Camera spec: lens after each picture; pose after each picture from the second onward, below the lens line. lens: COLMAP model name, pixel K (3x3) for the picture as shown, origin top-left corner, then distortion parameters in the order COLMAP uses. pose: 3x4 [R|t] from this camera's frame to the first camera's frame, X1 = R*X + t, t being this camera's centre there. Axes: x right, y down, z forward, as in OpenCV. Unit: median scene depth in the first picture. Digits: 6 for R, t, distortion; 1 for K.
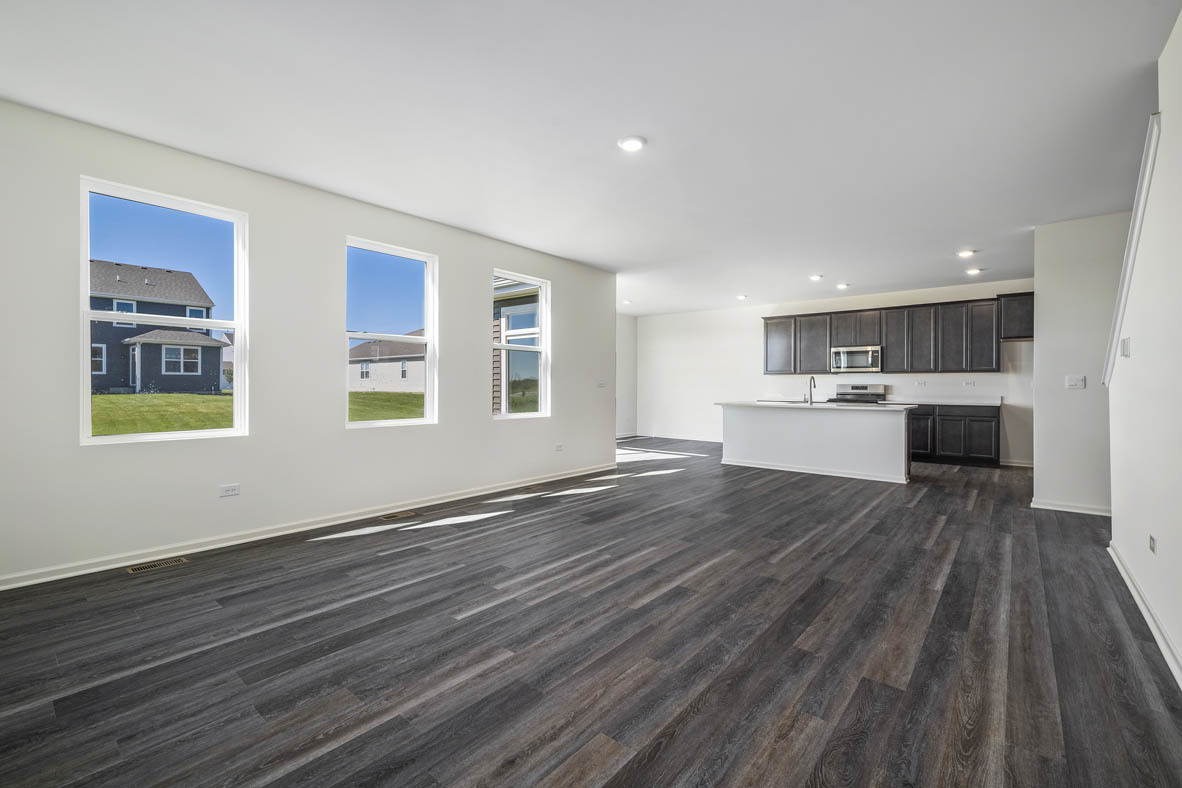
lens RADIAL K [[516.7, 0, 582.5], [0, 516.7, 389.6], [0, 0, 1]] dist [-0.001169, 0.000523]
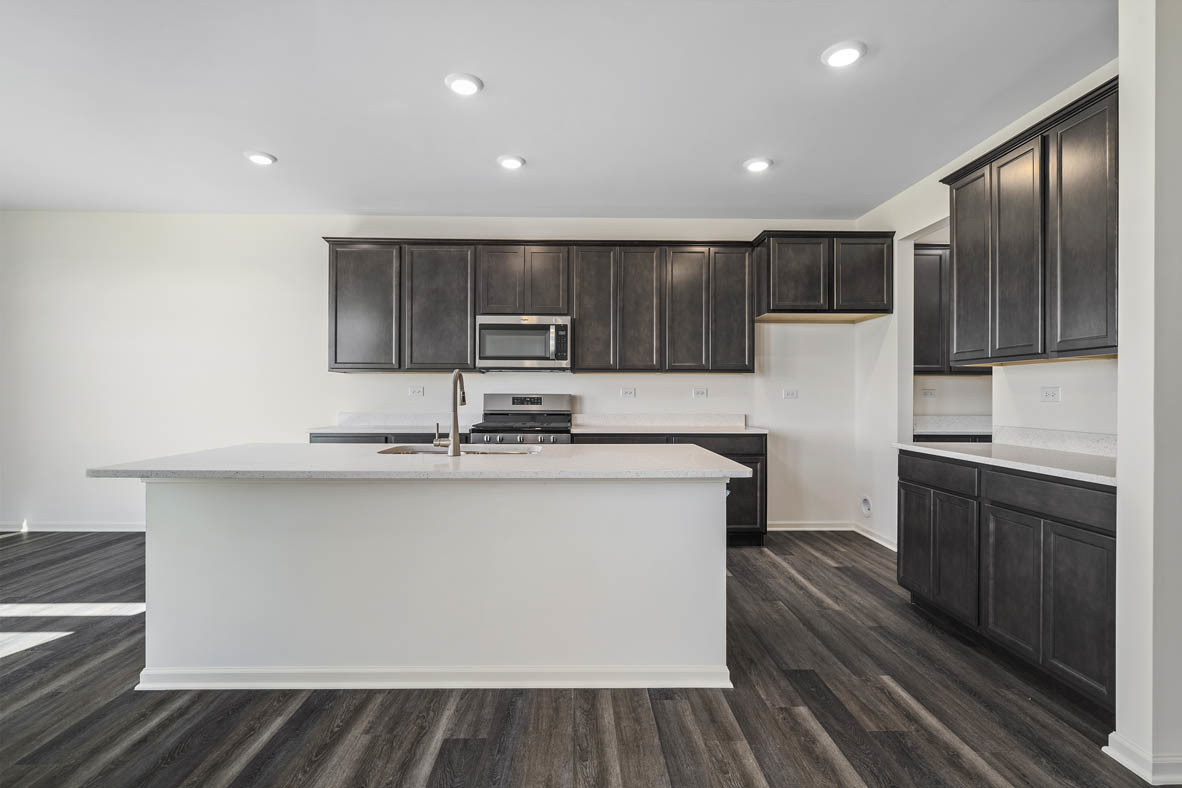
lens RADIAL K [[559.2, 0, 582.6], [0, 559.2, 396.0], [0, 0, 1]] dist [-0.000882, -0.001037]
pose [[0.758442, -0.001489, 0.651739, 0.566463], [0.004647, 0.999984, -0.003123, -0.016561], [-0.651724, 0.005397, 0.758437, 1.394614]]
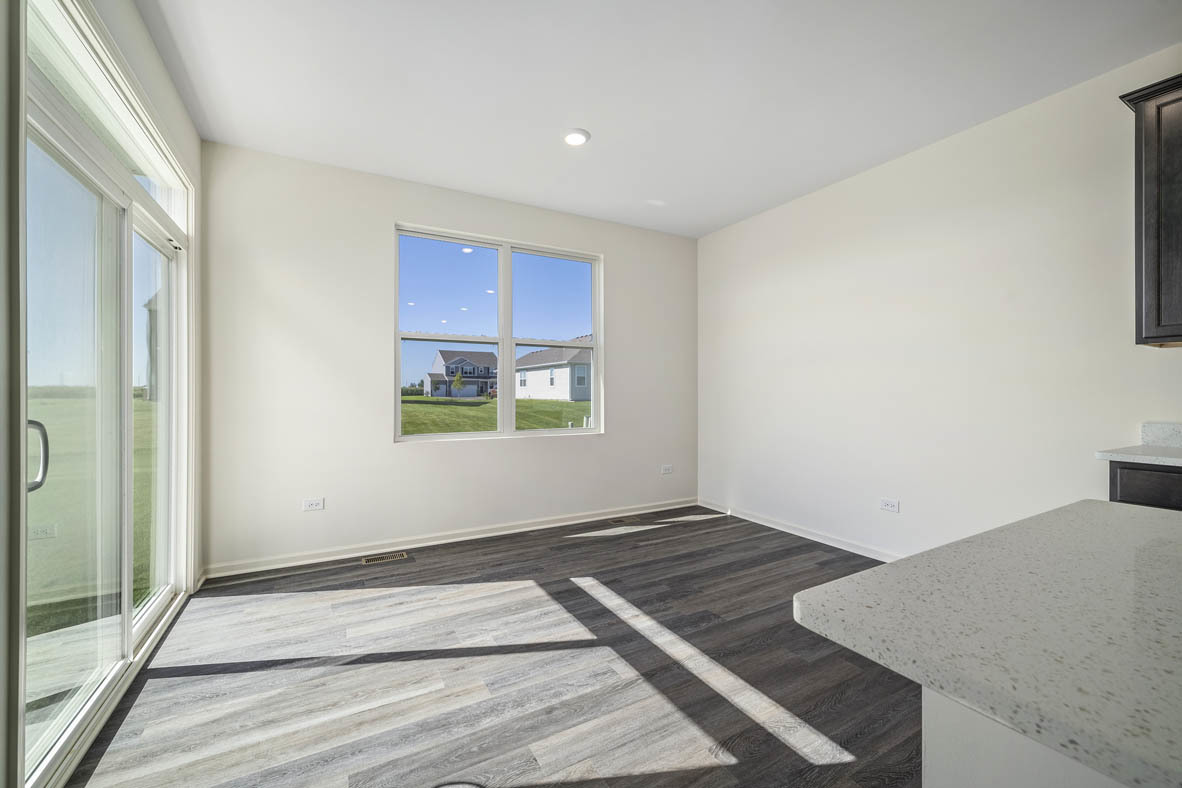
lens RADIAL K [[477.5, 0, 594.5], [0, 477.5, 391.5], [0, 0, 1]] dist [0.001486, 0.000011]
pose [[0.935130, -0.006070, -0.354252, 0.549280], [0.002445, 0.999940, -0.010681, -0.017317], [0.354296, 0.009122, 0.935089, 1.969888]]
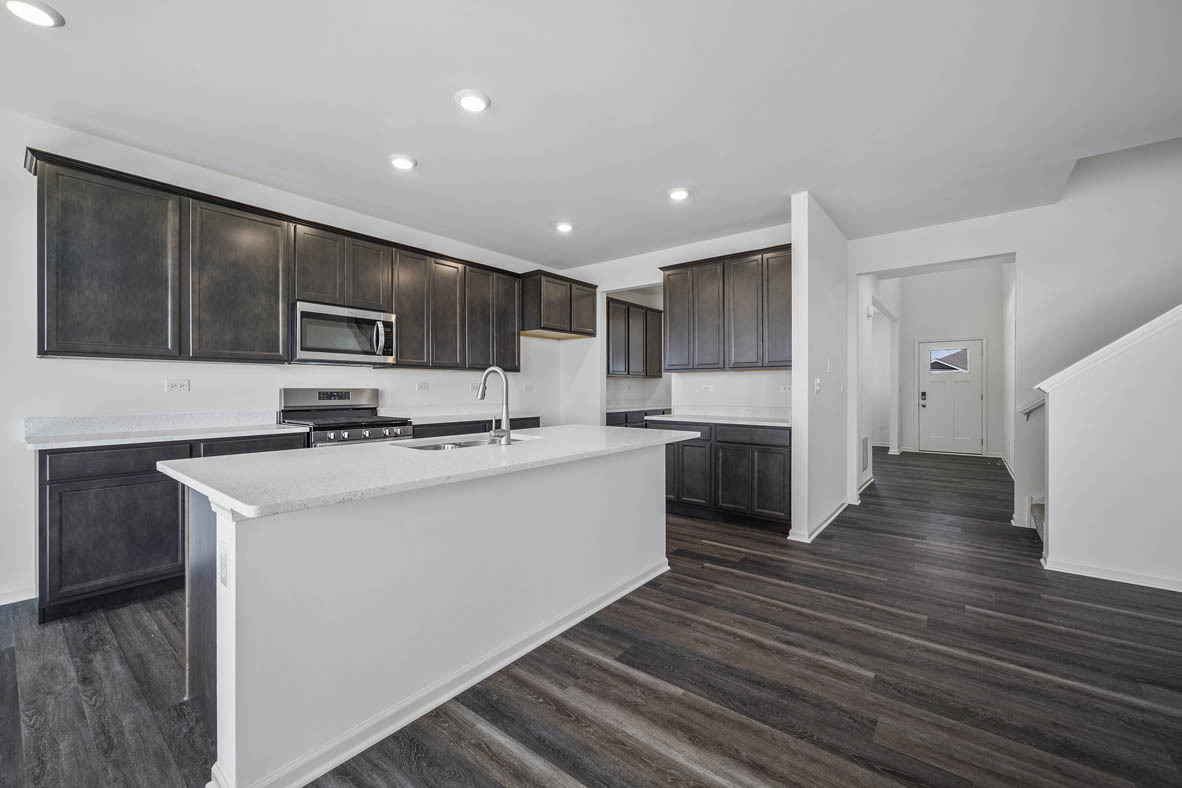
lens RADIAL K [[477.5, 0, 581.5], [0, 477.5, 390.8], [0, 0, 1]] dist [0.001486, 0.000011]
pose [[-0.014710, -0.006669, 0.999870, 0.229819], [0.008655, 0.999939, 0.006796, -0.023019], [-0.999854, 0.008754, -0.014651, 1.940153]]
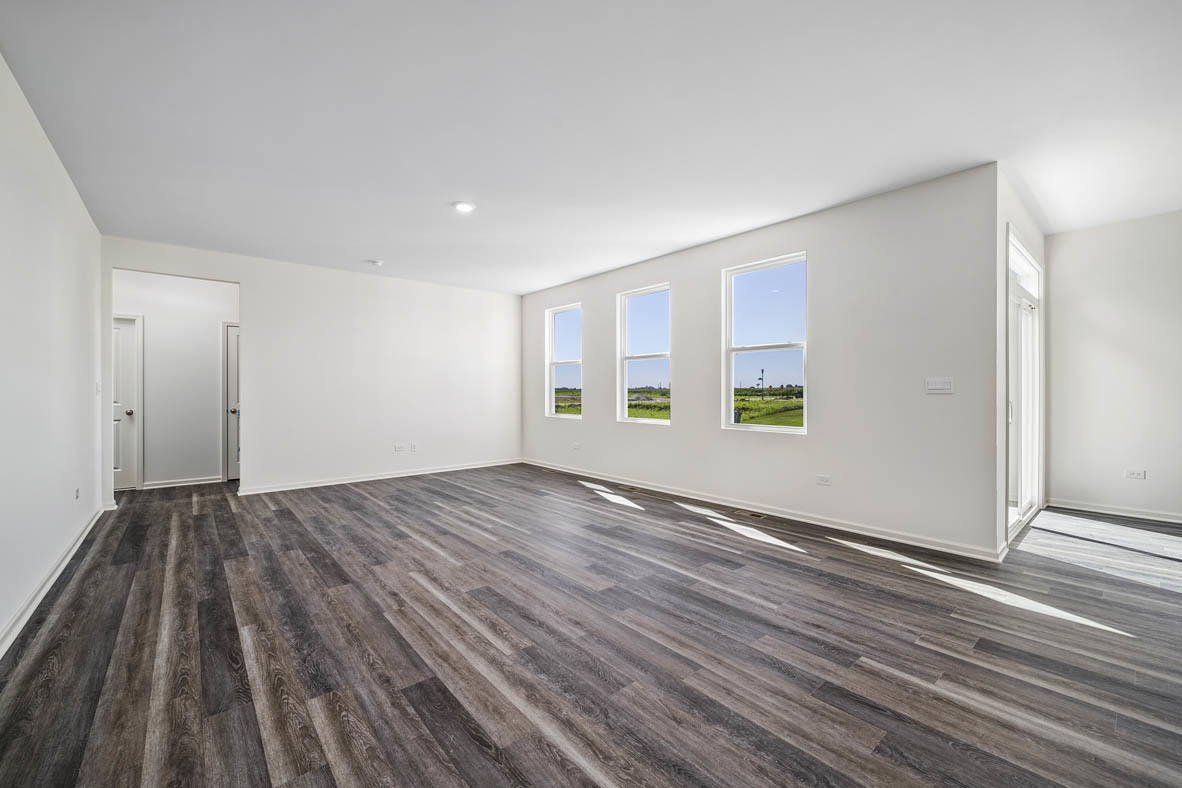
lens RADIAL K [[477.5, 0, 590.9], [0, 477.5, 389.9], [0, 0, 1]] dist [0.001486, 0.000011]
pose [[-0.167568, -0.006669, -0.985838, 1.179146], [-0.008073, 0.999953, -0.005392, -0.008945], [0.985827, 0.007055, -0.167614, 1.454782]]
